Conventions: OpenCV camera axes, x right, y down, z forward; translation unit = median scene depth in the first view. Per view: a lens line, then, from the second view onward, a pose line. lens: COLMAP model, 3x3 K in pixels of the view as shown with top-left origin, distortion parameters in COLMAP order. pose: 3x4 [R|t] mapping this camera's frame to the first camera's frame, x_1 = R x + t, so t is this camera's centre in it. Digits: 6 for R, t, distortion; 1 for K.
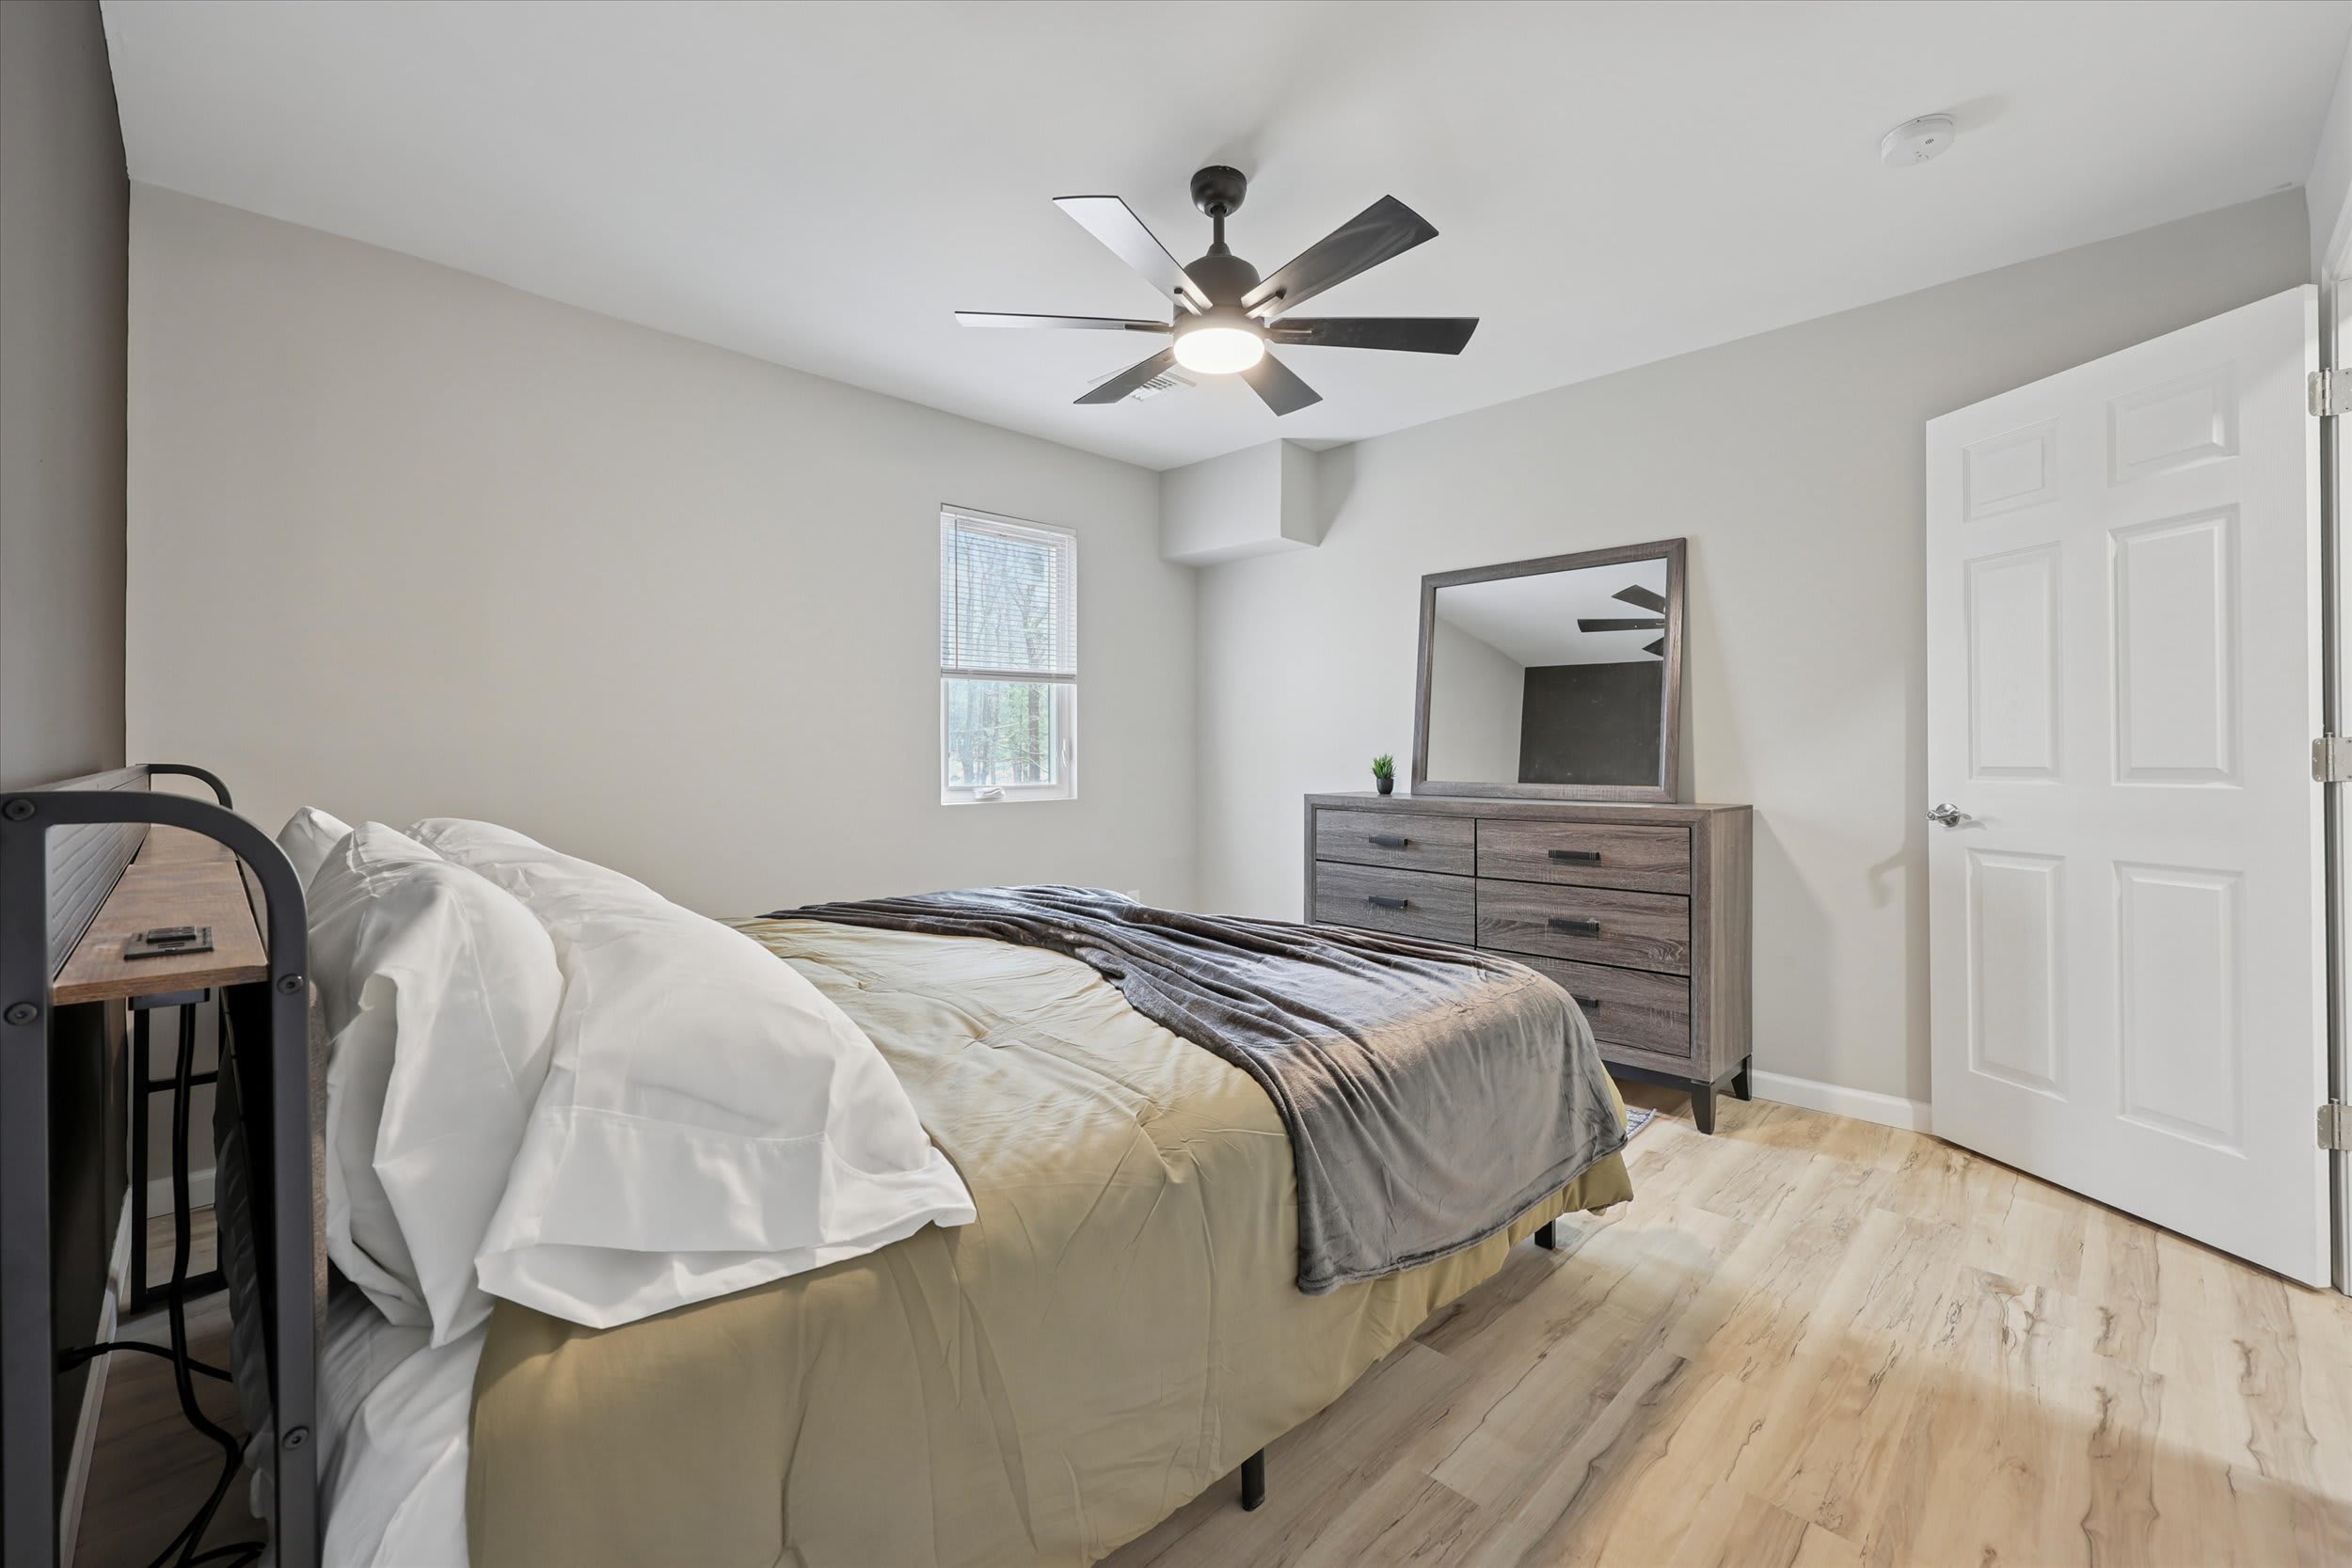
lens RADIAL K [[978.2, 0, 1180.7], [0, 978.2, 732.4], [0, 0, 1]] dist [-0.000454, 0.000103]
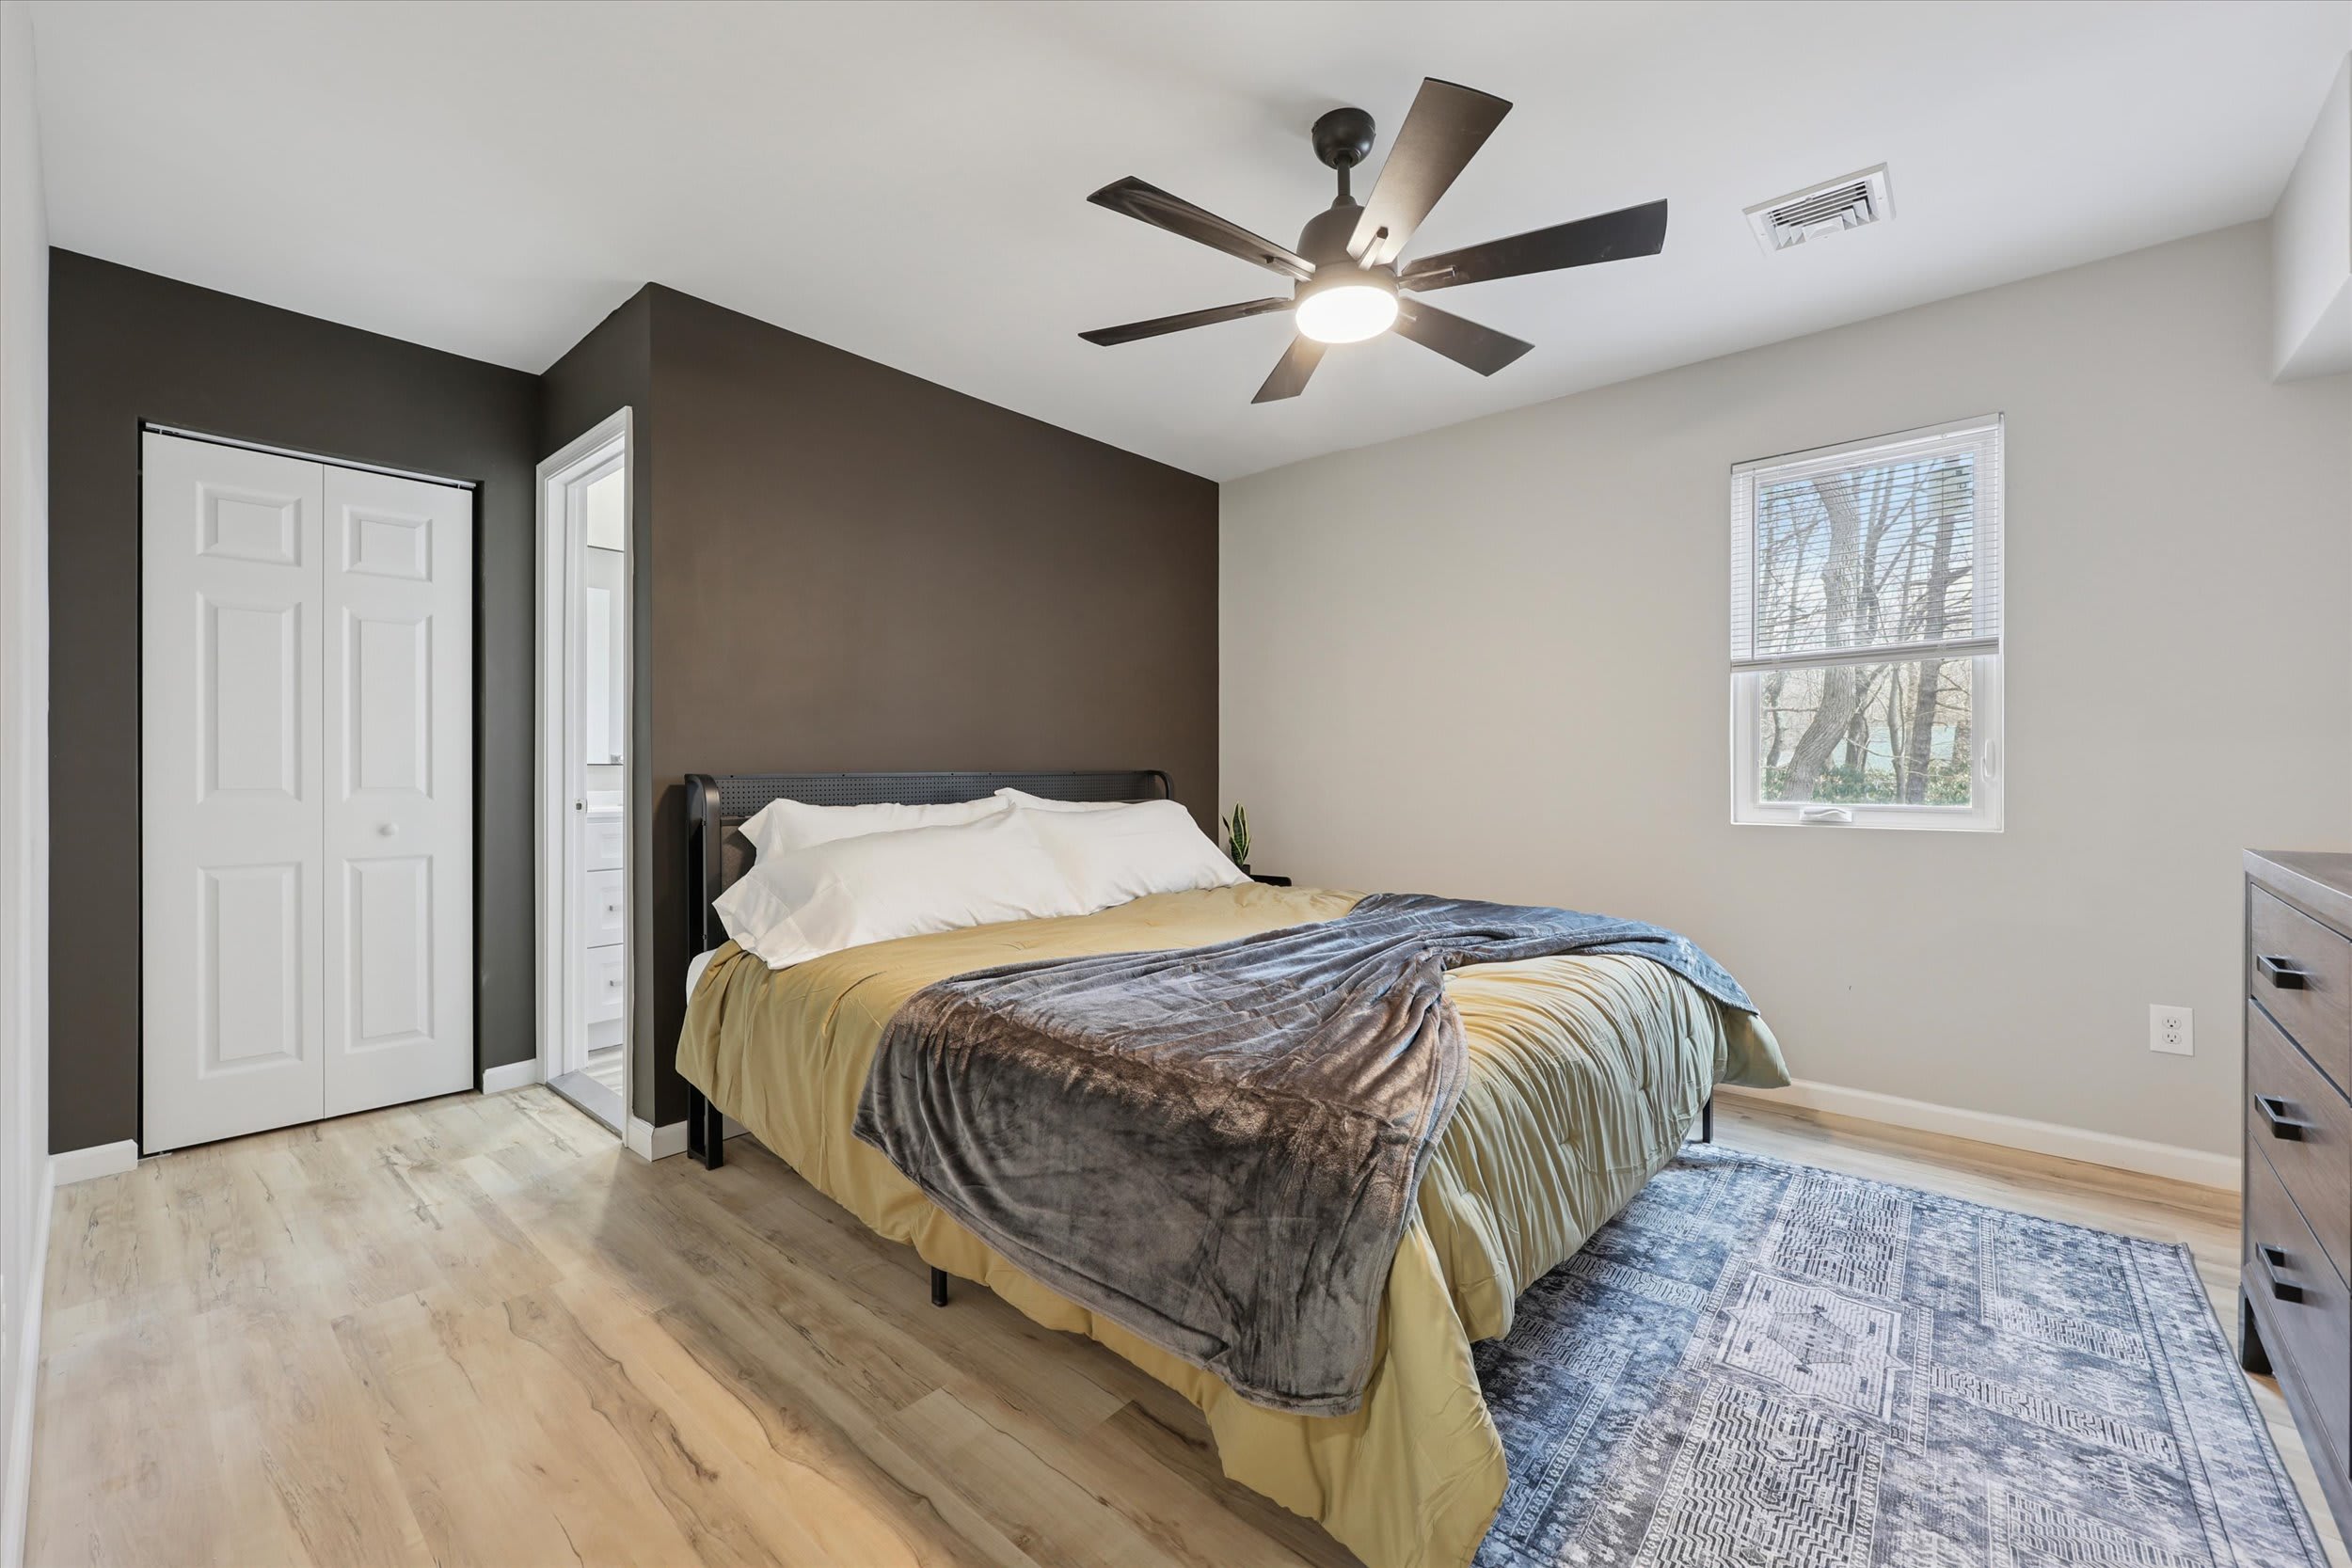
lens RADIAL K [[961.1, 0, 1191.2], [0, 961.1, 775.0], [0, 0, 1]] dist [0.000947, -0.000134]
pose [[0.080770, 0.010811, -0.996674, 0.917764], [0.022918, 0.999657, 0.012701, 0.019648], [0.996469, -0.023868, 0.080495, 0.805551]]
